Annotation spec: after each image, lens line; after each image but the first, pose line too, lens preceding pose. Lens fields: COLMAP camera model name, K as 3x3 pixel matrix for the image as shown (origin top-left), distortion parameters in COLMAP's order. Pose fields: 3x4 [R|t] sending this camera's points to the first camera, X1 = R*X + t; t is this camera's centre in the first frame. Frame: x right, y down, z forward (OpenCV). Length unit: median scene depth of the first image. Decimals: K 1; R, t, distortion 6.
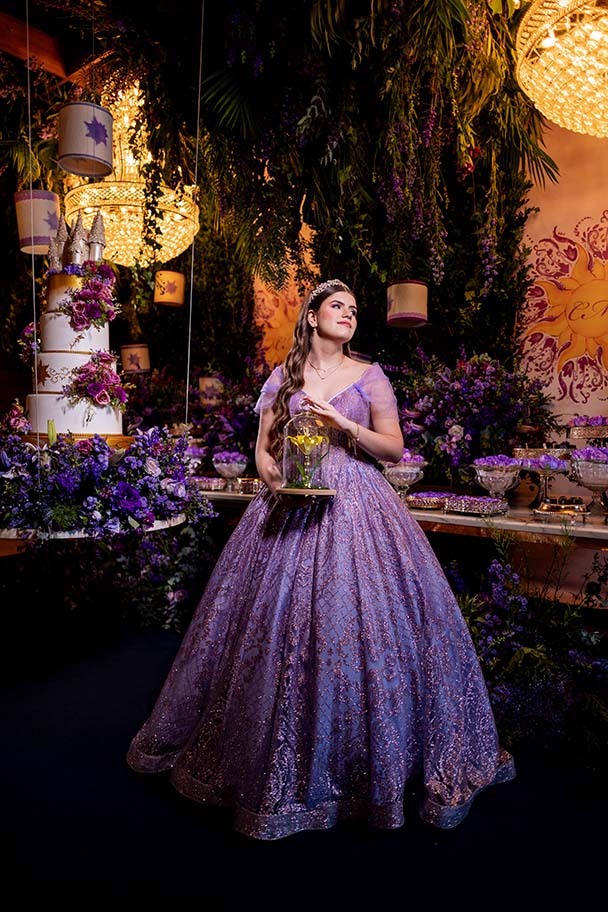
lens RADIAL K [[639.5, 0, 304.0], [0, 639.5, 456.0], [0, 0, 1]] dist [0.040327, -0.002777]
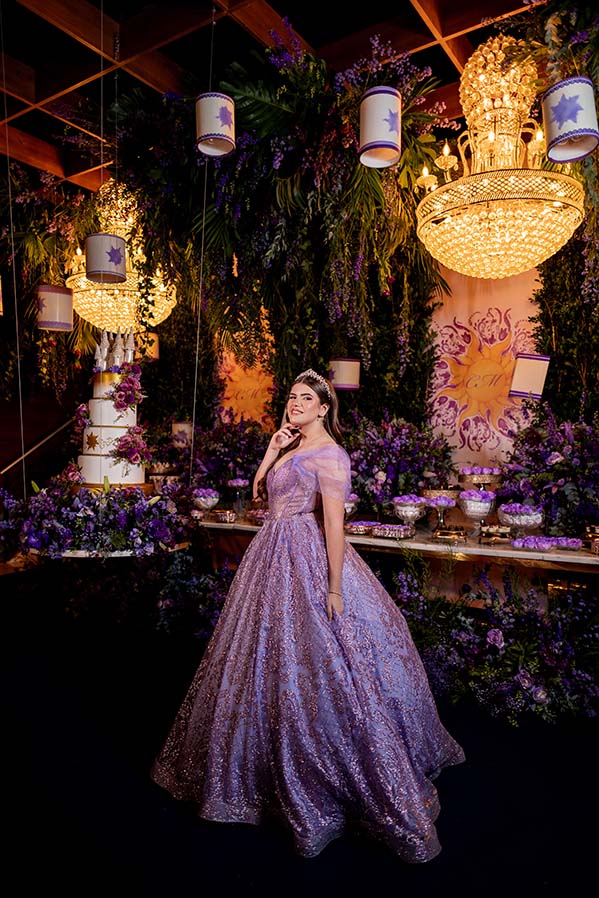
lens RADIAL K [[603.8, 0, 295.5], [0, 603.8, 450.0], [0, 0, 1]] dist [0.007770, -0.005471]
pose [[0.996951, 0.003641, 0.077944, -0.041584], [0.000412, 0.998651, -0.051924, -0.026533], [-0.078028, 0.051798, 0.995605, -0.254176]]
